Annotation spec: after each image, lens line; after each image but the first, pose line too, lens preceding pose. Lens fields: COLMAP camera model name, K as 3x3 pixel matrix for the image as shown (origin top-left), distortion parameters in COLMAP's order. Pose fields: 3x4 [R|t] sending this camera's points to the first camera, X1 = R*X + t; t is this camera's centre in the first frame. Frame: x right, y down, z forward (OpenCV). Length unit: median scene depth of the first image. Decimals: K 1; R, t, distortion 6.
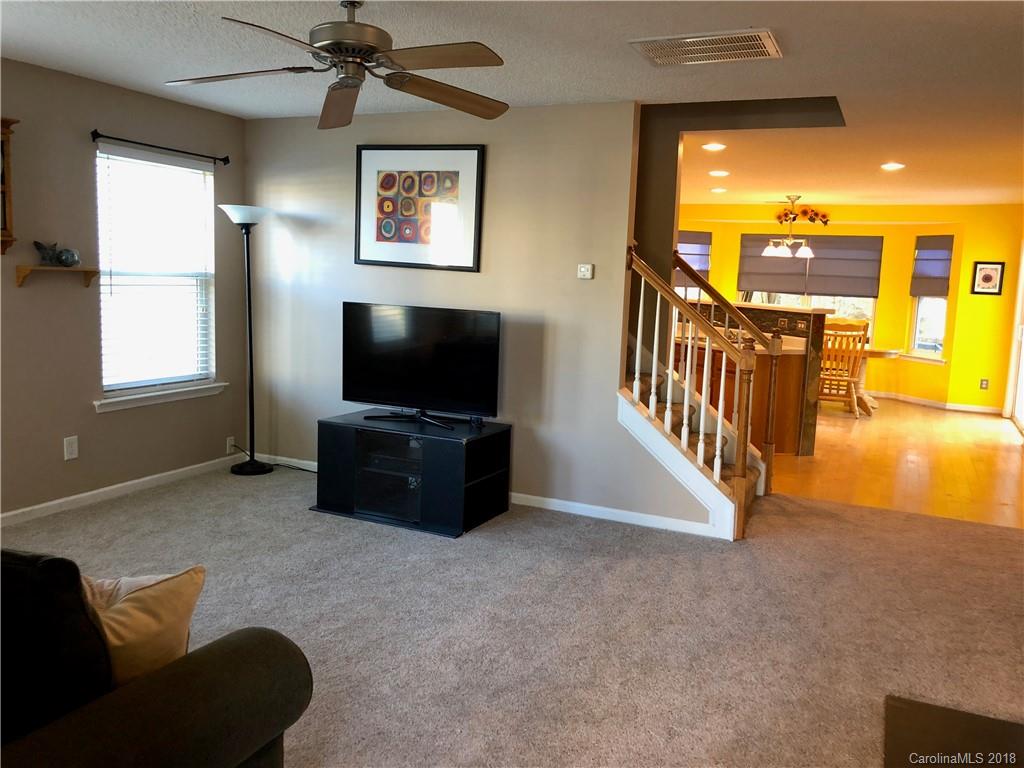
lens RADIAL K [[833.8, 0, 514.7], [0, 833.8, 383.4], [0, 0, 1]] dist [0.043191, -0.042116]
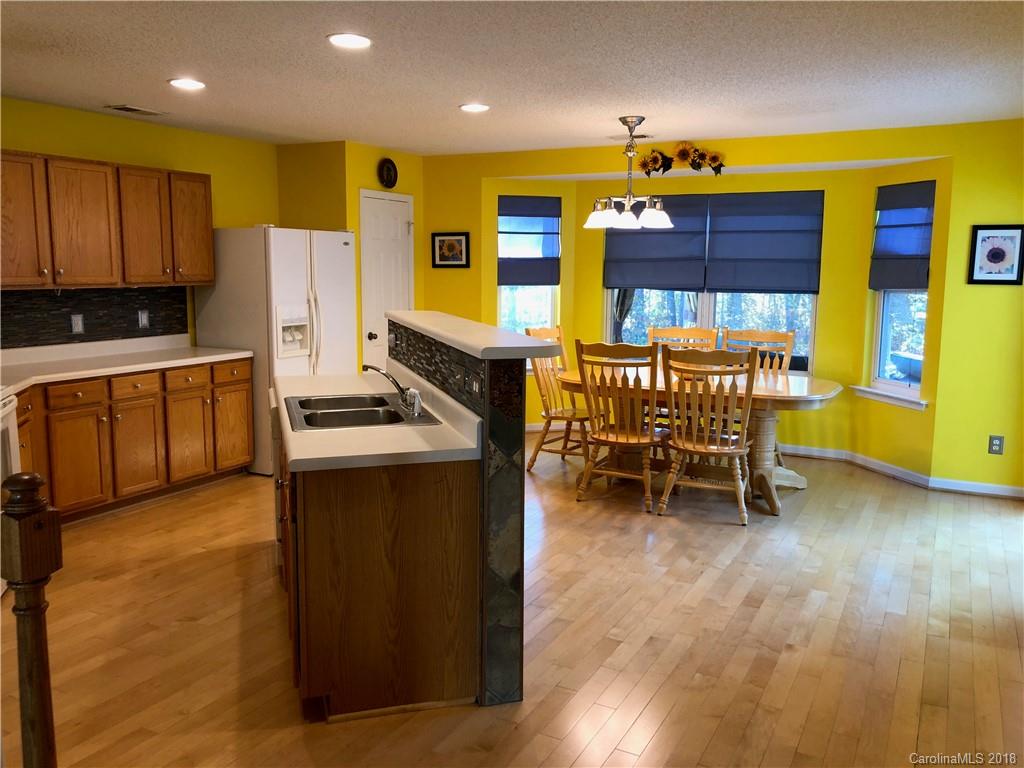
lens RADIAL K [[833.8, 0, 509.5], [0, 833.8, 389.8], [0, 0, 1]] dist [0.043191, -0.042116]
pose [[0.997851, -0.023989, -0.060976, 0.262613], [0.024875, 0.999595, 0.013807, -0.049814], [0.060621, -0.015294, 0.998044, 0.410645]]
